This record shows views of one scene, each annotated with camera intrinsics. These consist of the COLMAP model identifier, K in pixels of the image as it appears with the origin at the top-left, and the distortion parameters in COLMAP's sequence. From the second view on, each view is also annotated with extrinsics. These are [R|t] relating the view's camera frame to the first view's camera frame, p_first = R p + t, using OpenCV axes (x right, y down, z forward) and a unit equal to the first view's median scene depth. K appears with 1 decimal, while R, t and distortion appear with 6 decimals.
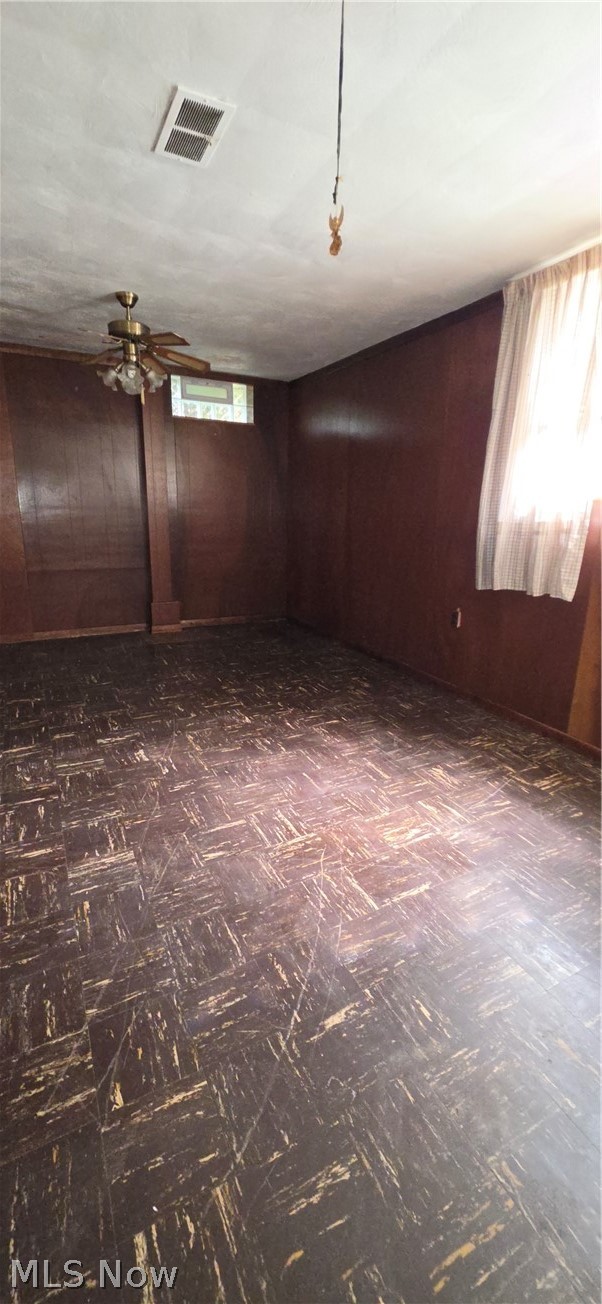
lens RADIAL K [[526.3, 0, 306.9], [0, 526.3, 647.6], [0, 0, 1]] dist [-0.000472, 0.000164]
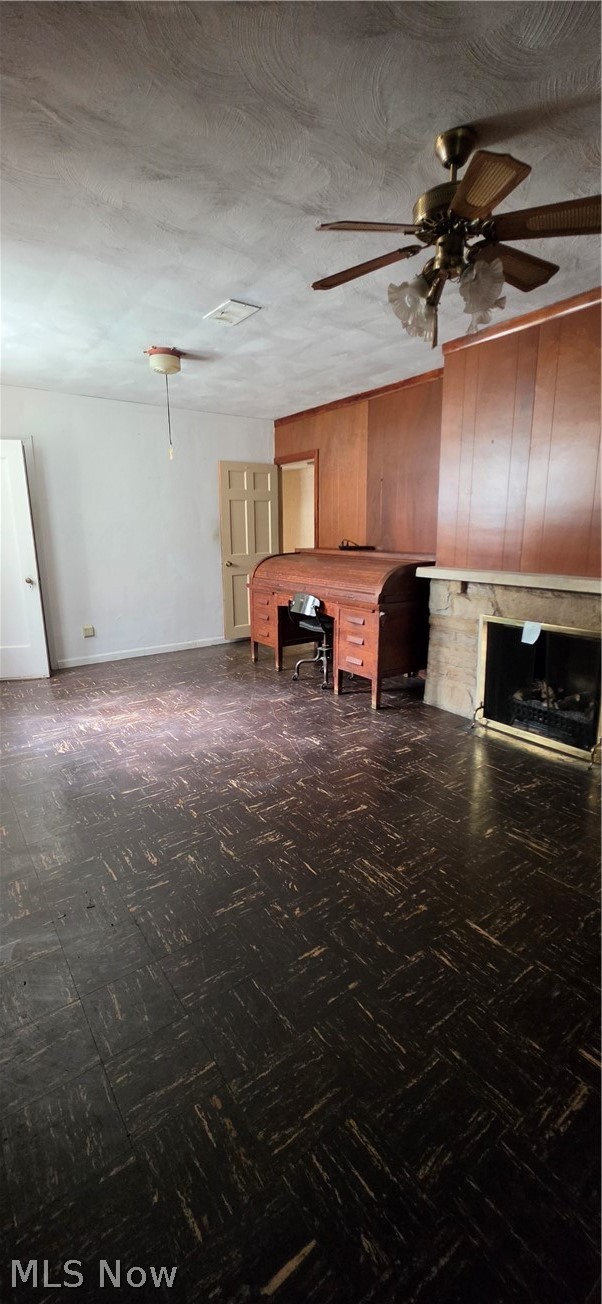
lens RADIAL K [[526.3, 0, 306.9], [0, 526.3, 647.6], [0, 0, 1]] dist [-0.000472, 0.000164]
pose [[-0.990190, 0.019997, -0.138288, -0.144333], [-0.047140, 0.883872, 0.465348, -0.566282], [0.131534, 0.467302, -0.874259, 2.044882]]
